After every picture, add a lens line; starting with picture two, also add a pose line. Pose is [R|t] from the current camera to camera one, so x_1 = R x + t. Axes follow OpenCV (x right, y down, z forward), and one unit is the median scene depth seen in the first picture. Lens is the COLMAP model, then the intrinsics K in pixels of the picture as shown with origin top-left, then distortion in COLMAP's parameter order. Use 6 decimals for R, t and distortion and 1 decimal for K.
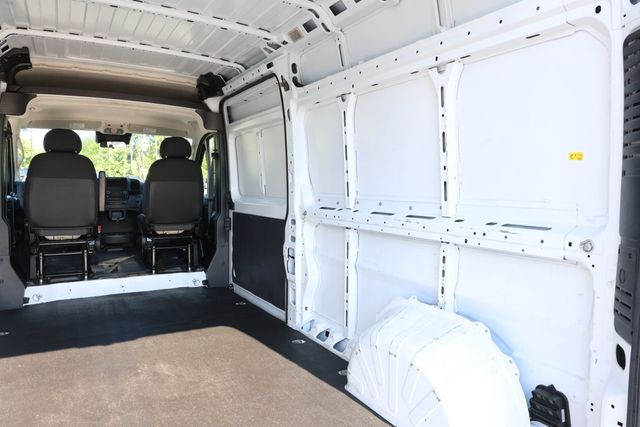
lens RADIAL K [[439.7, 0, 319.5], [0, 439.7, 210.4], [0, 0, 1]] dist [-0.019833, 0.002489]
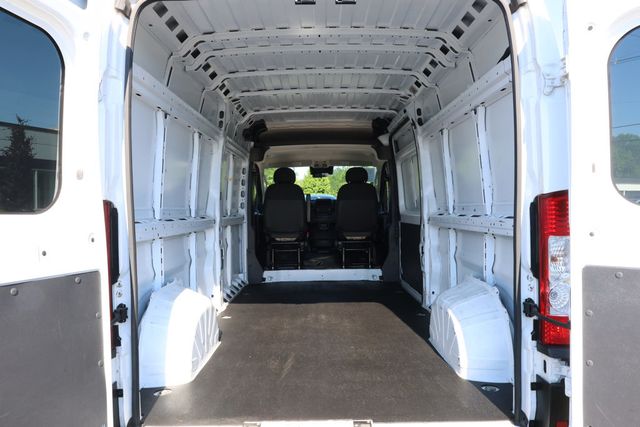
lens RADIAL K [[439.7, 0, 318.5], [0, 439.7, 208.8], [0, 0, 1]] dist [-0.019833, 0.002489]
pose [[0.859400, -0.025381, -0.510674, 0.297641], [-0.002243, 0.998571, -0.053403, 0.039417], [0.511300, 0.047040, 0.858114, -0.252468]]
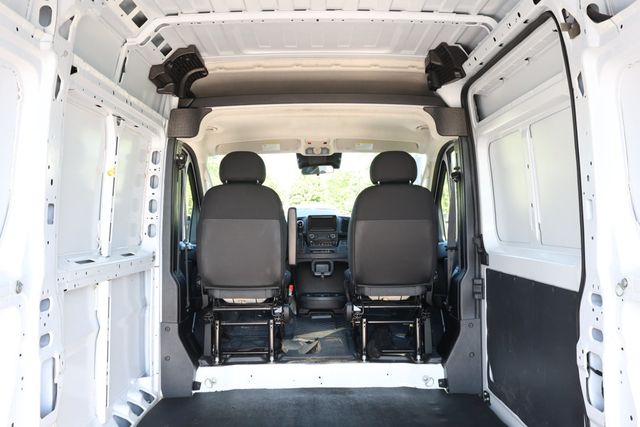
lens RADIAL K [[571.6, 0, 316.0], [0, 571.6, 208.5], [0, 0, 1]] dist [0.035955, 0.001648]
pose [[0.863784, -0.031305, -0.502889, -0.003549], [-0.008500, 0.997021, -0.076666, -0.019321], [0.503791, 0.070497, 0.860944, 0.248079]]
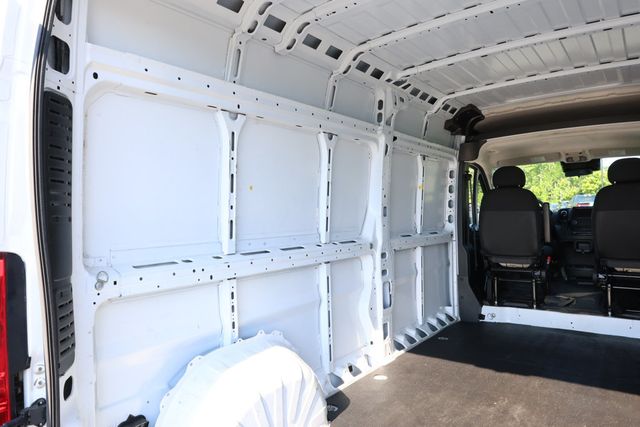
lens RADIAL K [[439.7, 0, 319.1], [0, 439.7, 207.3], [0, 0, 1]] dist [-0.019833, 0.002489]
pose [[0.378446, -0.036035, -0.924922, 0.253349], [-0.025204, 0.998470, -0.049213, -0.016948], [0.925280, 0.041936, 0.376959, 0.147627]]
